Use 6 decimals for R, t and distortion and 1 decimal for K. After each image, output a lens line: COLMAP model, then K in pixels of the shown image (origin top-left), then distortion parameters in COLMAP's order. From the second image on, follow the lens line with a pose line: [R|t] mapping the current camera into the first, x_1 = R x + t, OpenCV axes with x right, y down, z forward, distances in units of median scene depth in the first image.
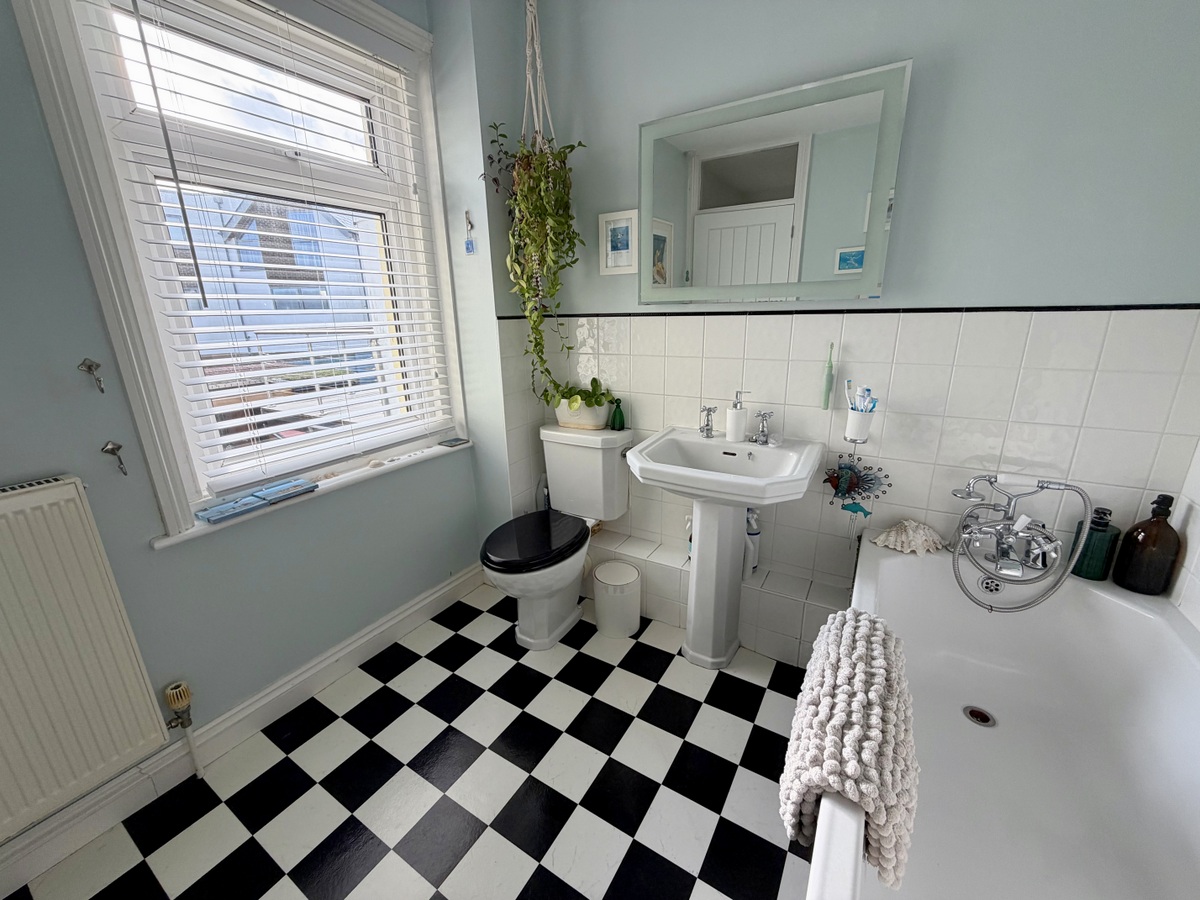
lens RADIAL K [[477.3, 0, 597.9], [0, 477.3, 447.3], [0, 0, 1]] dist [-0.003143, 0.000642]
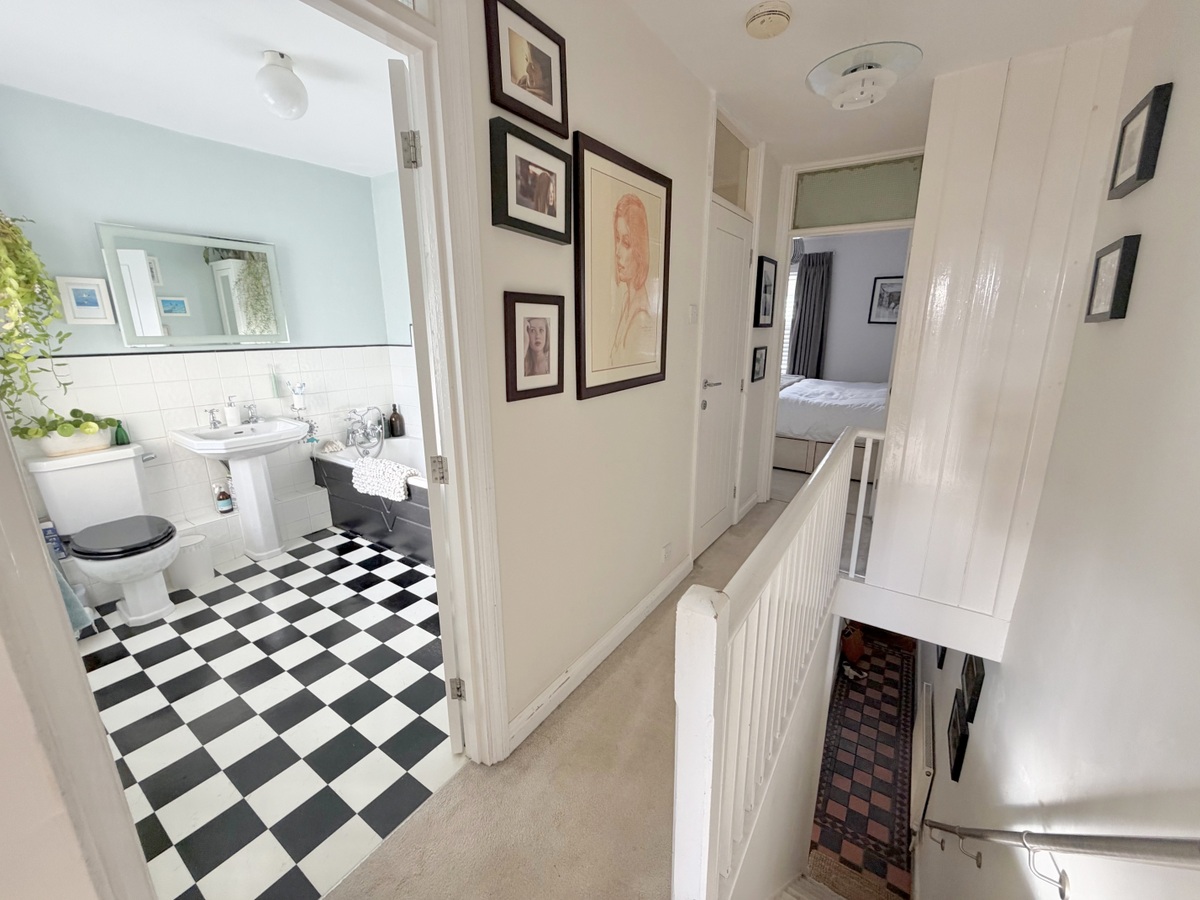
lens RADIAL K [[477.3, 0, 598.1], [0, 477.3, 447.7], [0, 0, 1]] dist [-0.003143, 0.000642]
pose [[0.039633, -0.218123, 0.975116, -1.264374], [0.283782, 0.938156, 0.198321, 0.085543], [-0.958069, 0.268860, 0.099082, -0.356038]]
